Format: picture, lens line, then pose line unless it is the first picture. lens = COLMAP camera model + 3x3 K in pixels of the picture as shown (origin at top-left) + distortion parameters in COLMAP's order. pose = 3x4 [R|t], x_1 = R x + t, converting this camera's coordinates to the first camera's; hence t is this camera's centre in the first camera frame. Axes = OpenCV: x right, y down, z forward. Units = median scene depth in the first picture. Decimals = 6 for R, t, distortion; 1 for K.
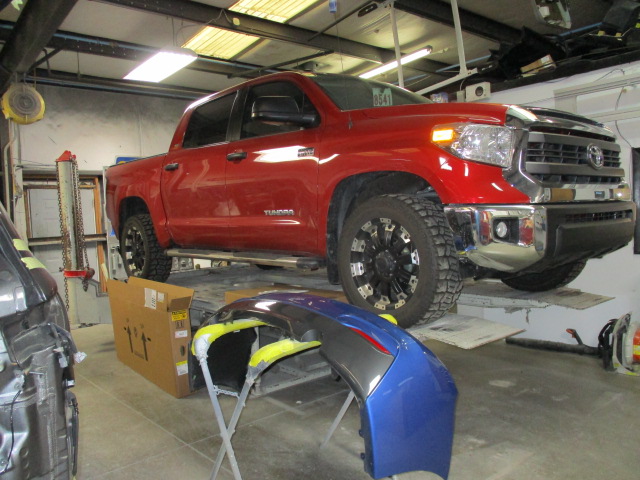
lens RADIAL K [[506.5, 0, 317.7], [0, 506.5, 239.9], [0, 0, 1]] dist [-0.012159, -0.002801]
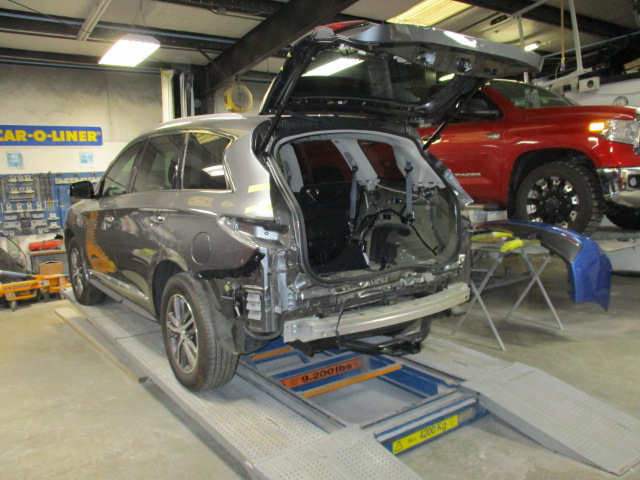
lens RADIAL K [[506.5, 0, 322.3], [0, 506.5, 241.5], [0, 0, 1]] dist [-0.012159, -0.002801]
pose [[0.996220, 0.003500, -0.086790, -0.460028], [0.001564, 0.998303, 0.058211, 0.068614], [0.086847, -0.058127, 0.994524, -0.689817]]
